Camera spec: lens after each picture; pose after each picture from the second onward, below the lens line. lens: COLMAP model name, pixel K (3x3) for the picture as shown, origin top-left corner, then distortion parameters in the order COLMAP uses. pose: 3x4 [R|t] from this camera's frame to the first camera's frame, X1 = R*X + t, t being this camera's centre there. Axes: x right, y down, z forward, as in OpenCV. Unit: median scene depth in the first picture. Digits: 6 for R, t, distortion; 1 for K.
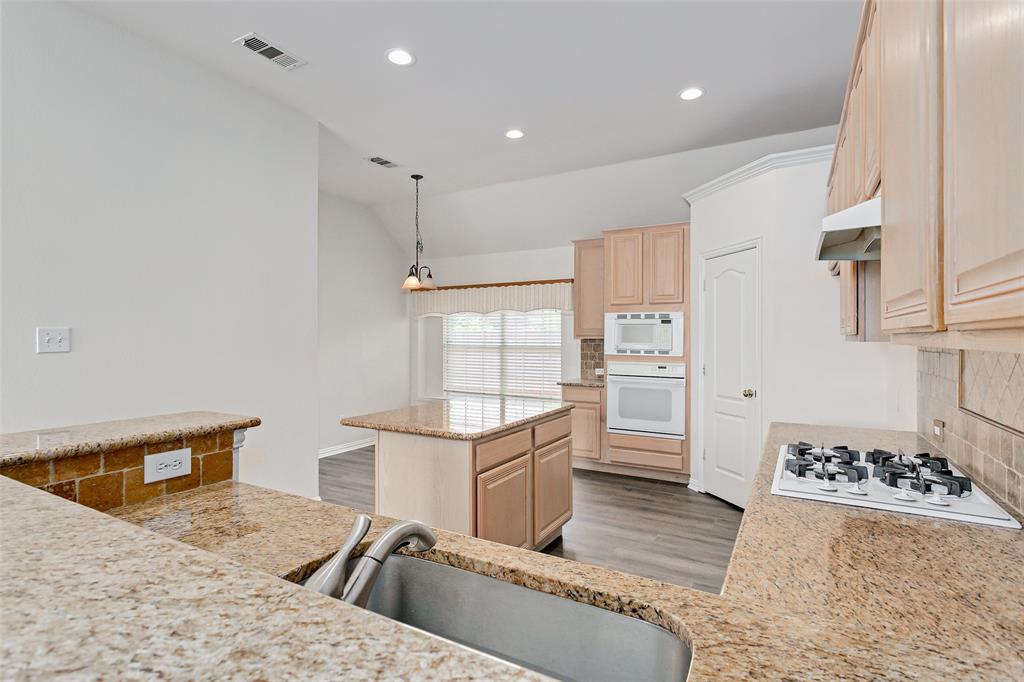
lens RADIAL K [[493.4, 0, 512.2], [0, 493.4, 342.9], [0, 0, 1]] dist [0.005484, -0.001201]
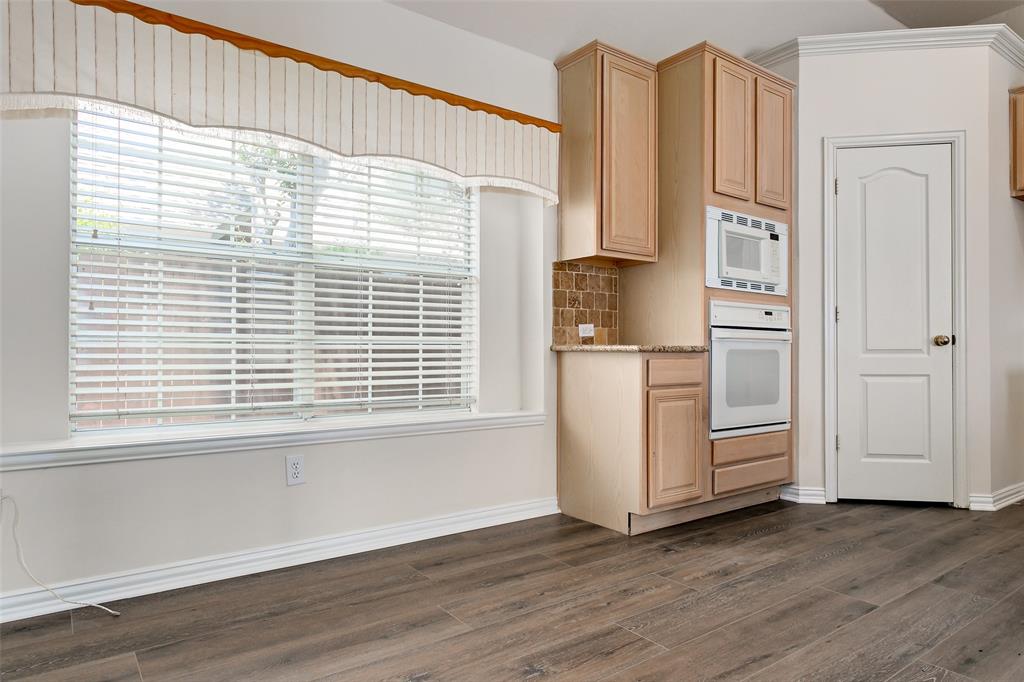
lens RADIAL K [[605.9, 0, 504.7], [0, 605.9, 350.9], [0, 0, 1]] dist [-0.030528, 0.000140]
pose [[0.444760, -0.001744, 0.895648, -0.472503], [0.001814, 0.999998, 0.001047, 0.090987], [-0.895648, 0.001159, 0.444762, 0.940806]]
